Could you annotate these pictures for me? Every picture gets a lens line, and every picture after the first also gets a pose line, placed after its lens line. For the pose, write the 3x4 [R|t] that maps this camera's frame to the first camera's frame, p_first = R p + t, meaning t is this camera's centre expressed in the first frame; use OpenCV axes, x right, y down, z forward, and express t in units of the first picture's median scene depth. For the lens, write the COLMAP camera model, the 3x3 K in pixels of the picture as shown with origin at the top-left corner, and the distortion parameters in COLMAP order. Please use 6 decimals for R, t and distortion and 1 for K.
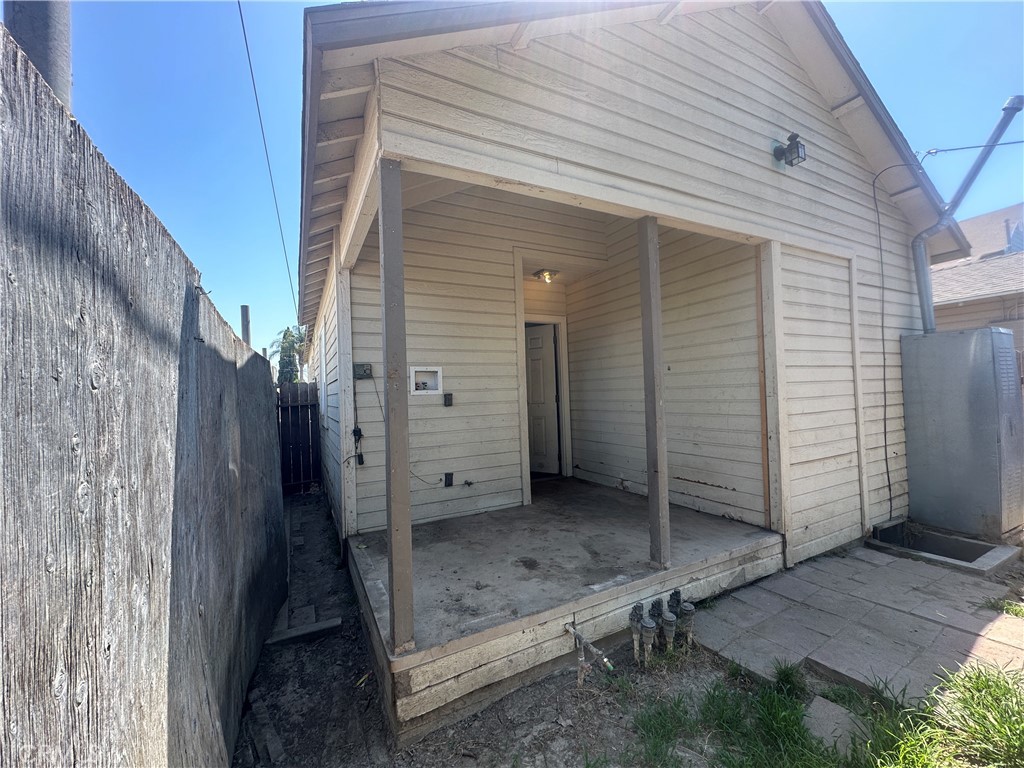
lens RADIAL K [[407.5, 0, 511.0], [0, 407.5, 385.9], [0, 0, 1]] dist [-0.001737, 0.000095]
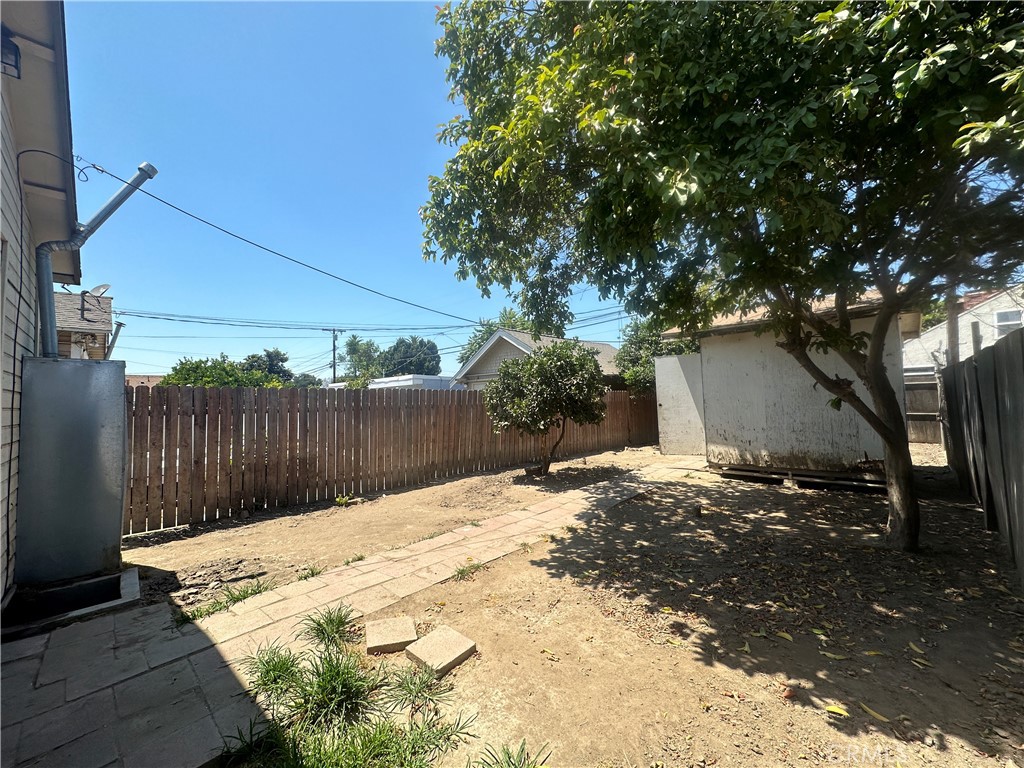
lens RADIAL K [[407.5, 0, 511.0], [0, 407.5, 385.9], [0, 0, 1]] dist [-0.001737, 0.000095]
pose [[-0.288015, 0.074356, 0.954735, -0.110869], [0.012700, 0.997190, -0.073832, 0.007351], [-0.957542, -0.009139, -0.288150, 0.364266]]
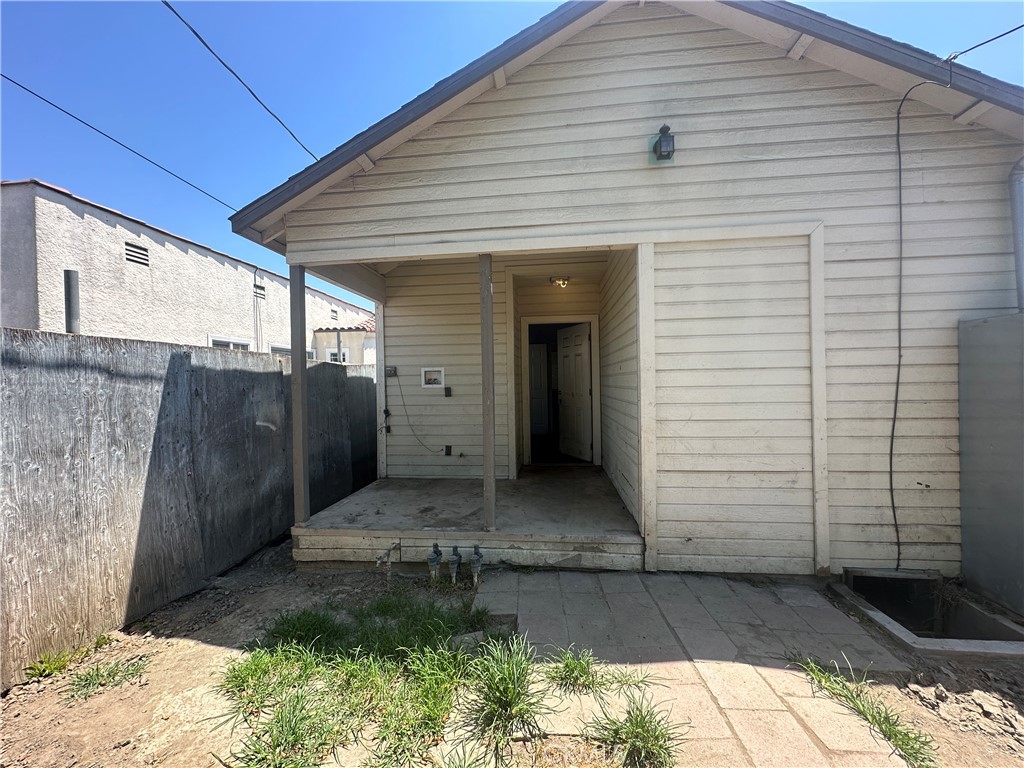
lens RADIAL K [[407.5, 0, 511.0], [0, 407.5, 385.9], [0, 0, 1]] dist [-0.001737, 0.000095]
pose [[0.832881, 0.025059, -0.552885, 0.852739], [-0.002028, 0.999106, 0.042229, -0.047745], [0.553449, -0.034051, 0.832187, -0.010001]]
